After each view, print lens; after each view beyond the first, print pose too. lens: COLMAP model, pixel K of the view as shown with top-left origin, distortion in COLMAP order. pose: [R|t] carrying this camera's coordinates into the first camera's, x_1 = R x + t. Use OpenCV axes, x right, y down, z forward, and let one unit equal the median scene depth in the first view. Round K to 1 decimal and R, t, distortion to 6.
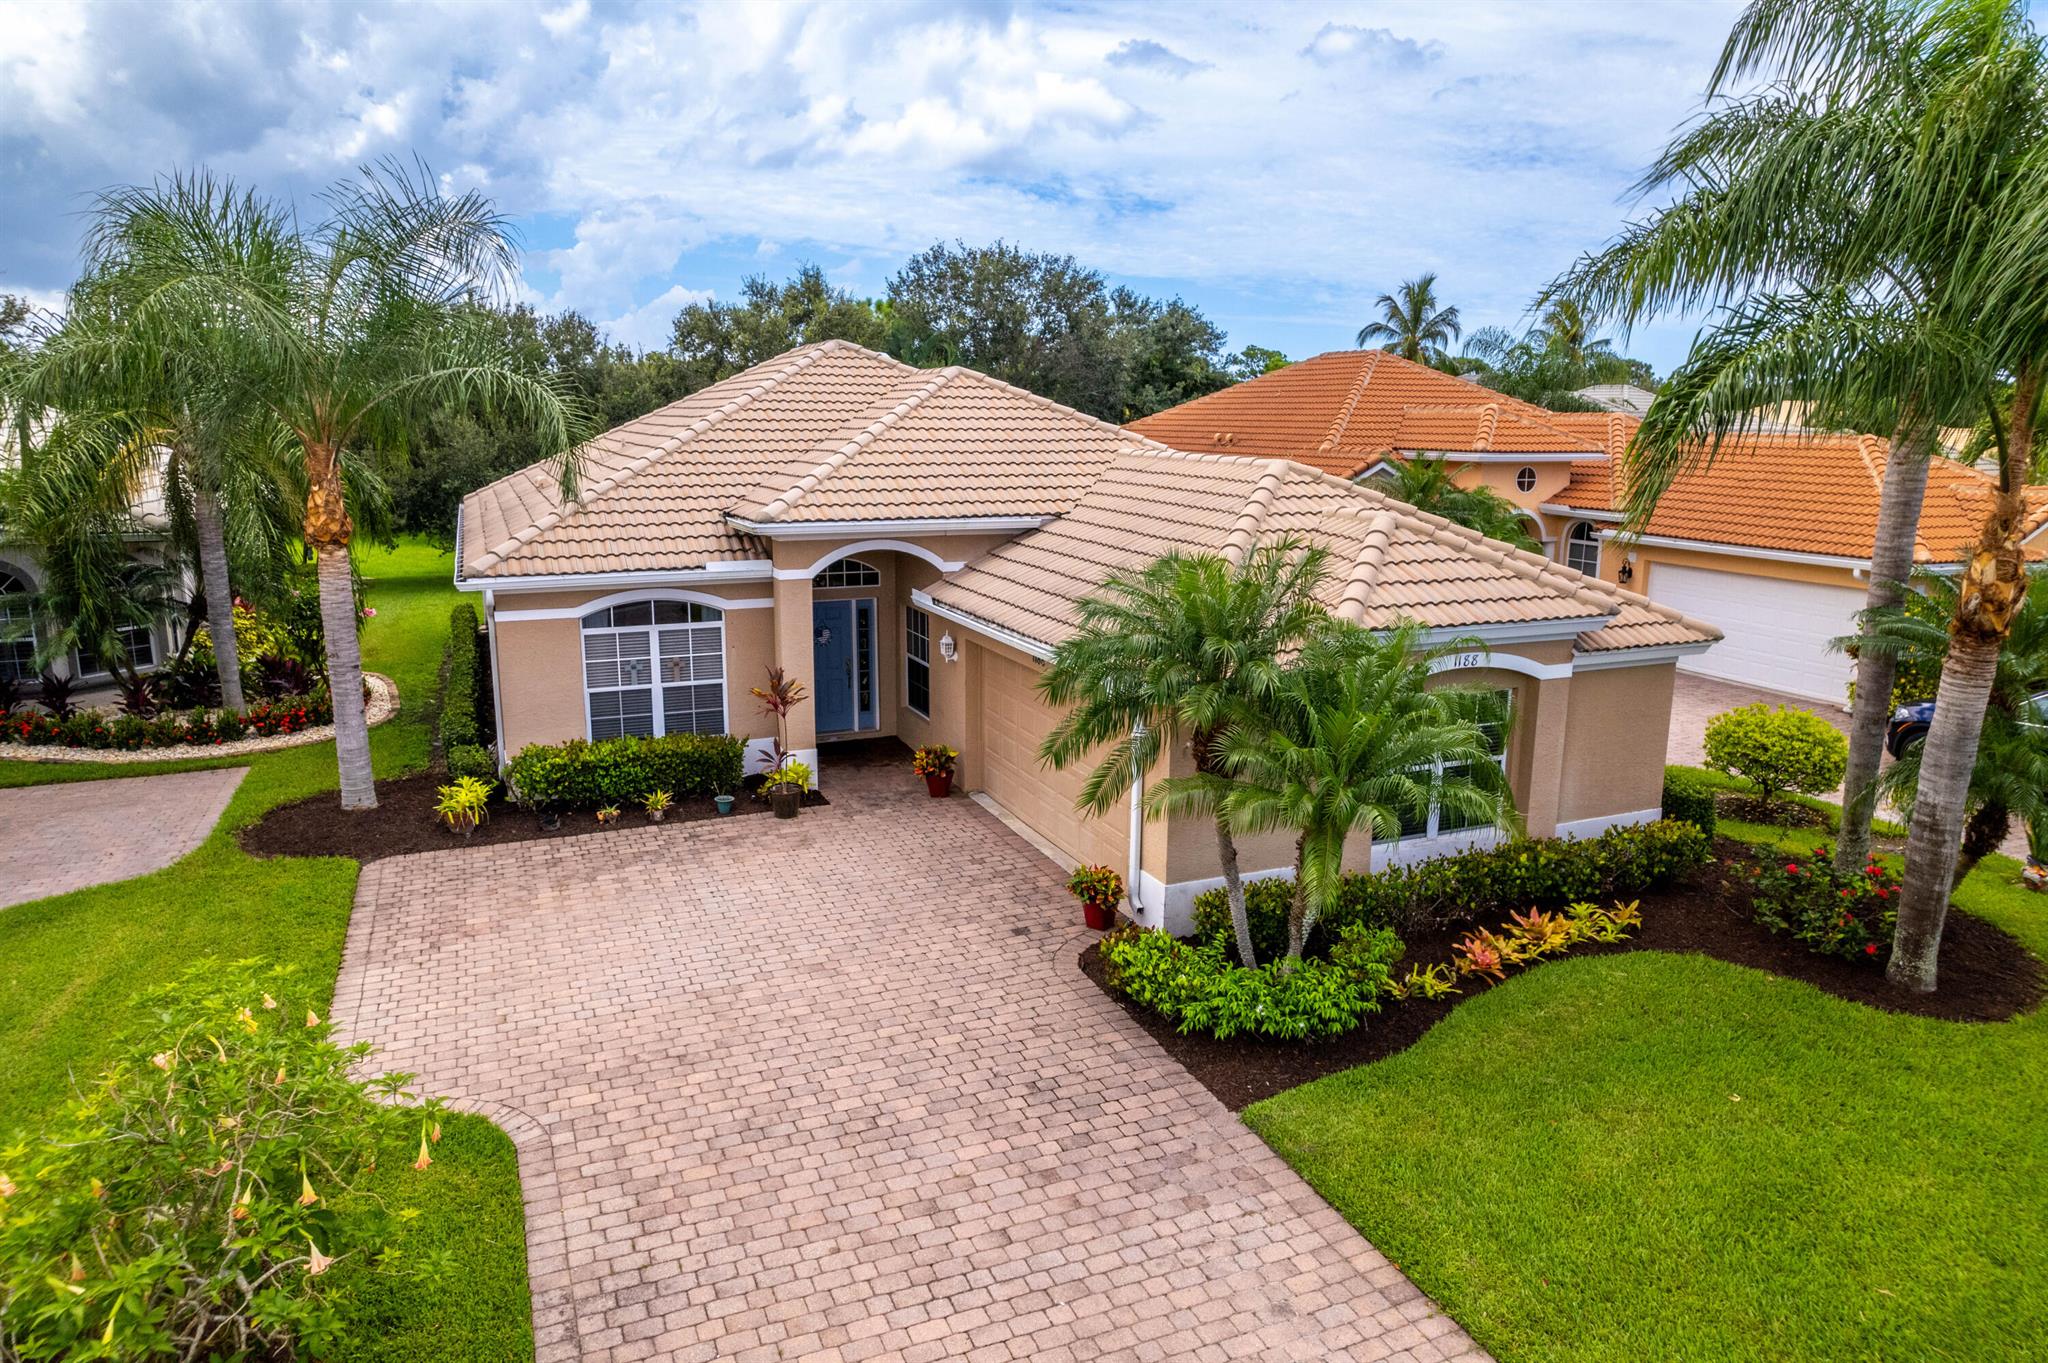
lens RADIAL K [[1308.7, 0, 1031.0], [0, 1308.7, 688.5], [0, 0, 1]] dist [-0.076765, 0.070852]
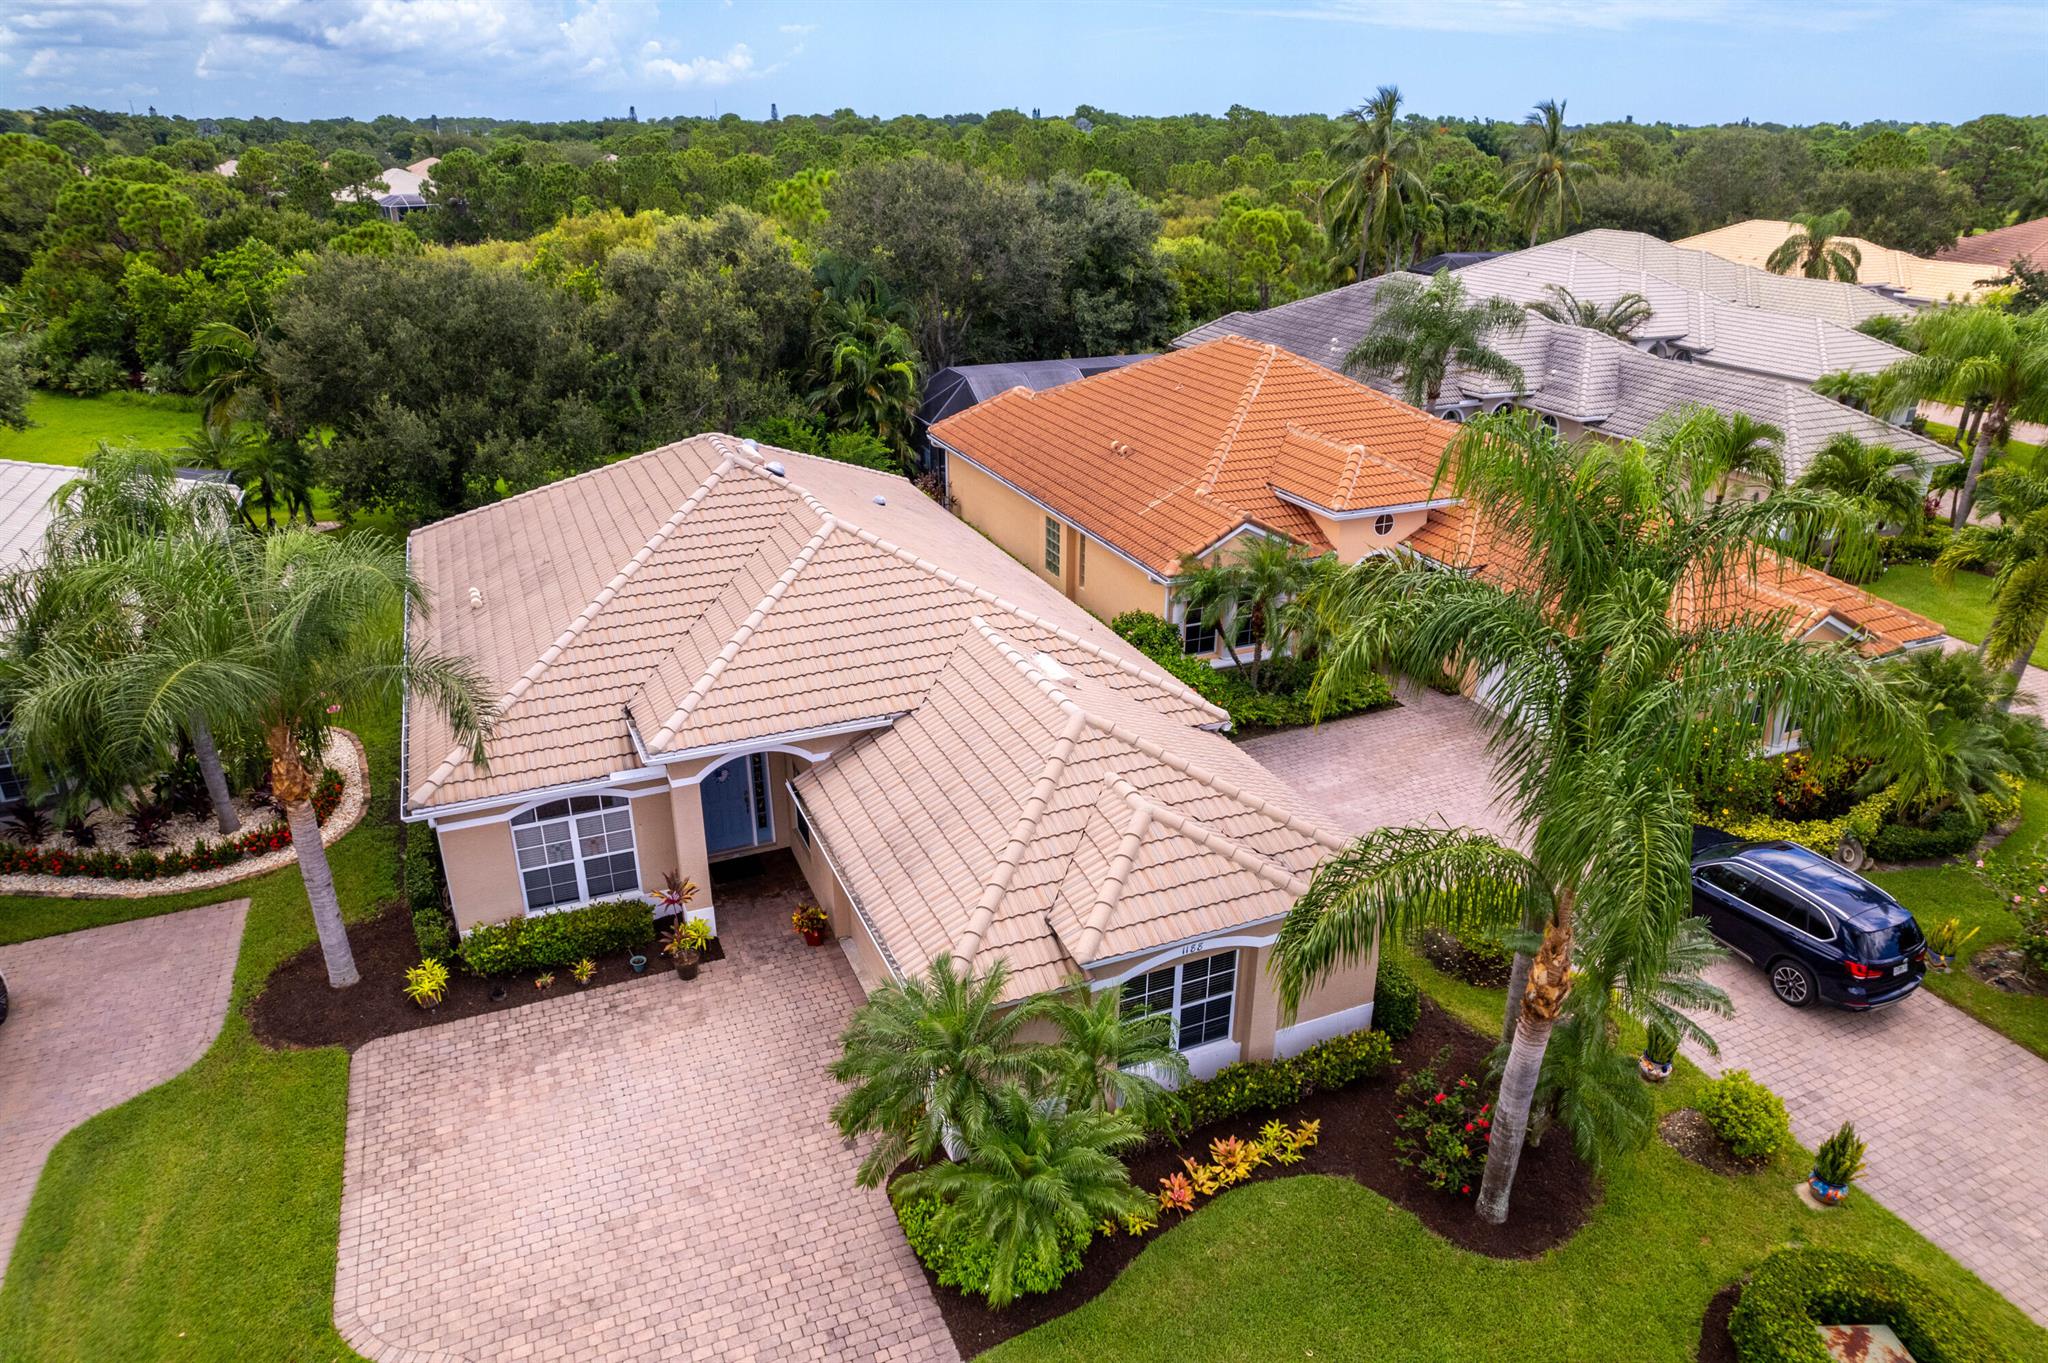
lens RADIAL K [[1308.7, 0, 1031.0], [0, 1308.7, 688.5], [0, 0, 1]] dist [-0.076765, 0.070852]
pose [[0.999975, -0.004482, 0.005512, 0.147526], [0.003260, 0.978884, 0.204391, -0.465405], [-0.006312, -0.204368, 0.978874, -0.176430]]
